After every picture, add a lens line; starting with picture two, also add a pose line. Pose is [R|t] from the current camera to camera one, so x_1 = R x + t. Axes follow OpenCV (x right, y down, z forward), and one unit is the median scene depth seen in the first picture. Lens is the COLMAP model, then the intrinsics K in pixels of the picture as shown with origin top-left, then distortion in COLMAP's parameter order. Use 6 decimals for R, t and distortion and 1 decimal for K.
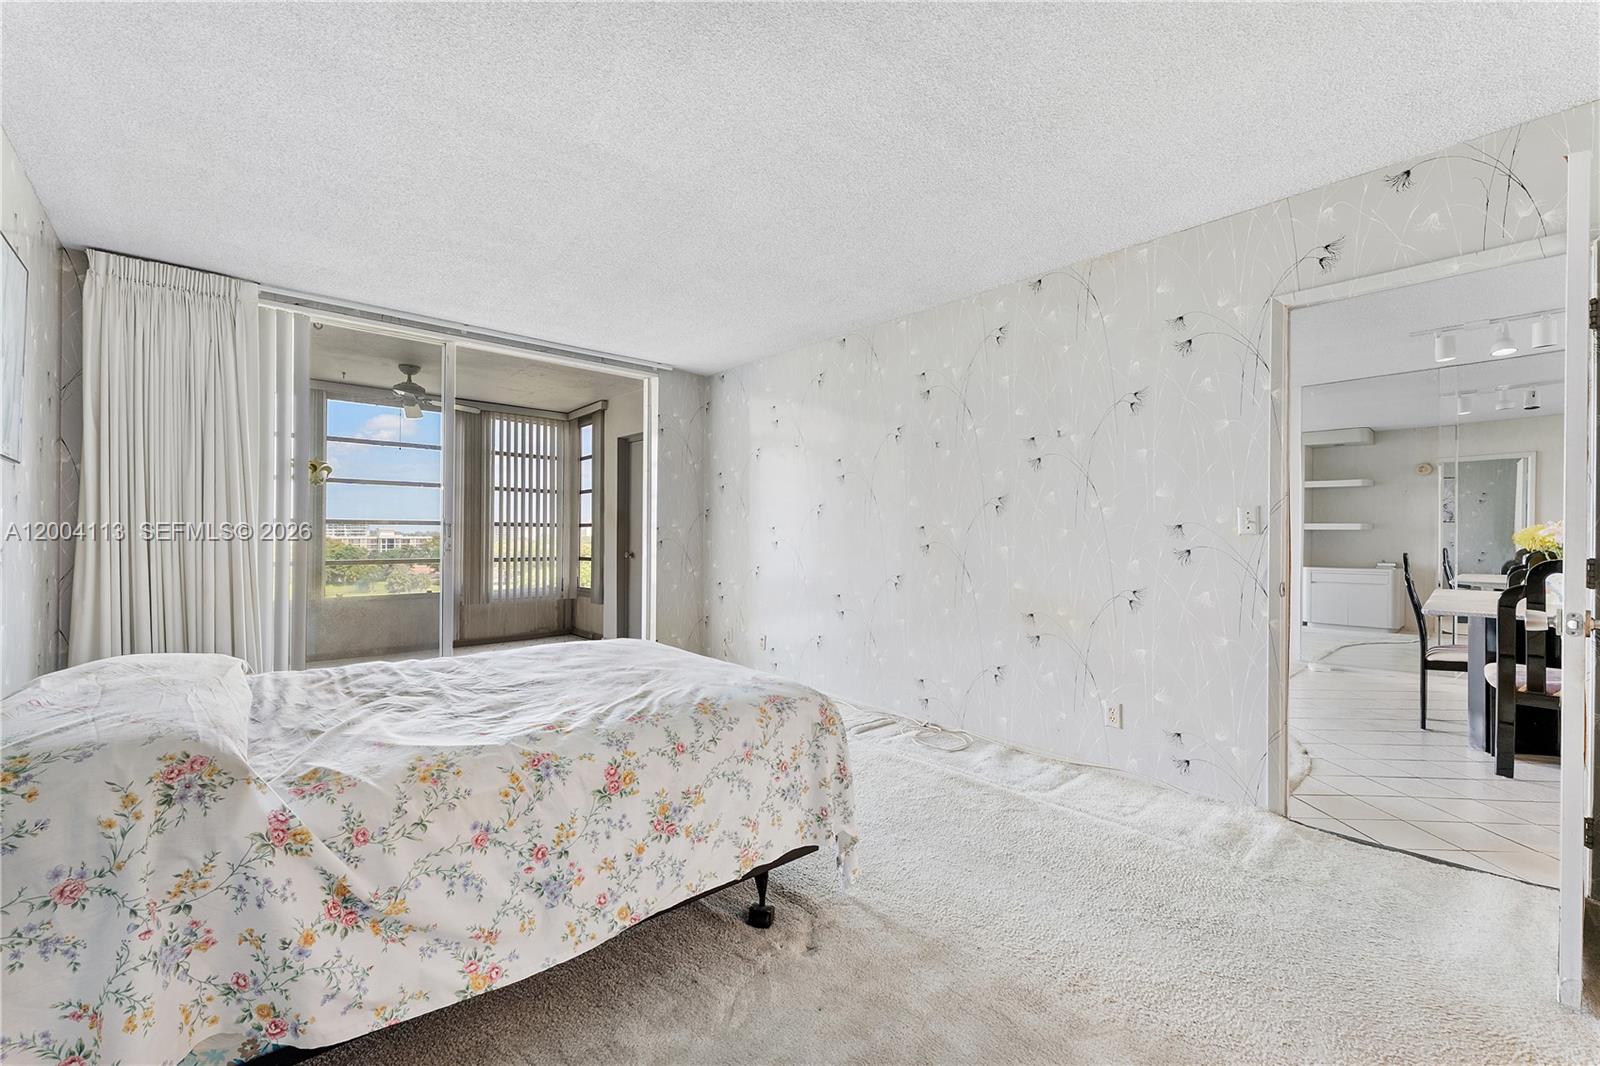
lens RADIAL K [[642.7, 0, 788.1], [0, 642.7, 546.5], [0, 0, 1]] dist [-0.013537, 0.000284]
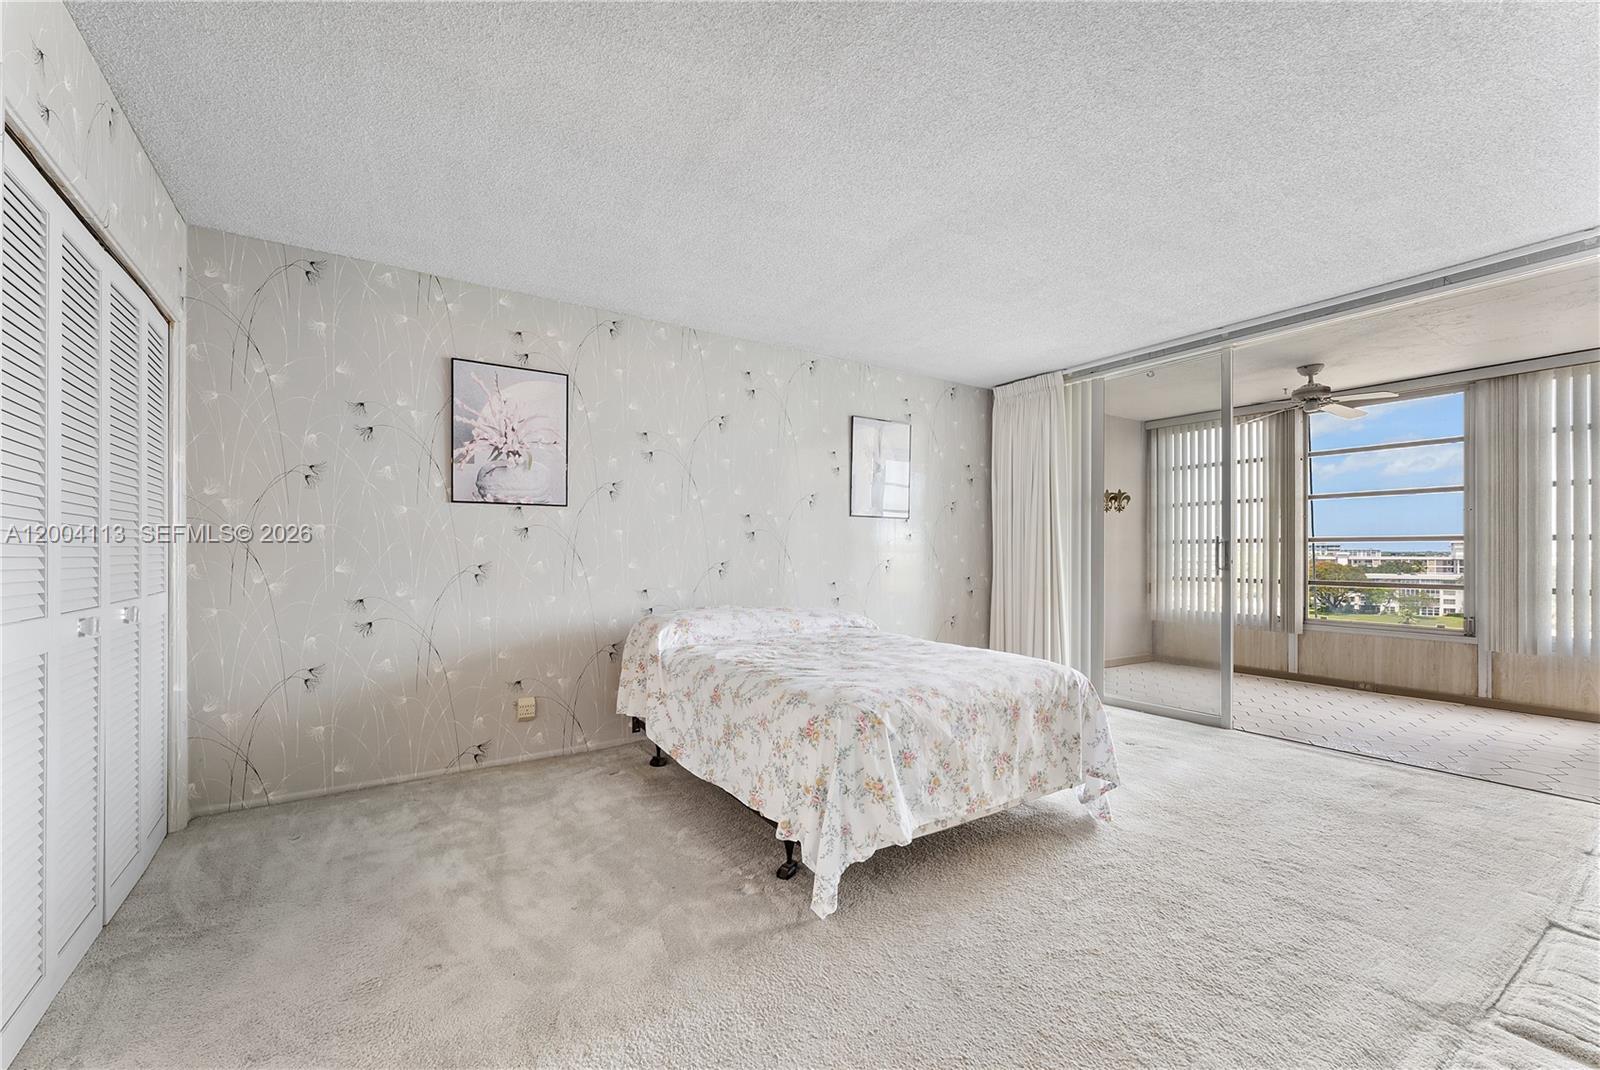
lens RADIAL K [[642.7, 0, 788.1], [0, 642.7, 548.5], [0, 0, 1]] dist [-0.013537, 0.000284]
pose [[-0.144140, -0.009204, -0.989515, 0.571857], [-0.016674, 0.999837, -0.006871, -0.009759], [0.989417, 0.015509, -0.144270, 0.576918]]
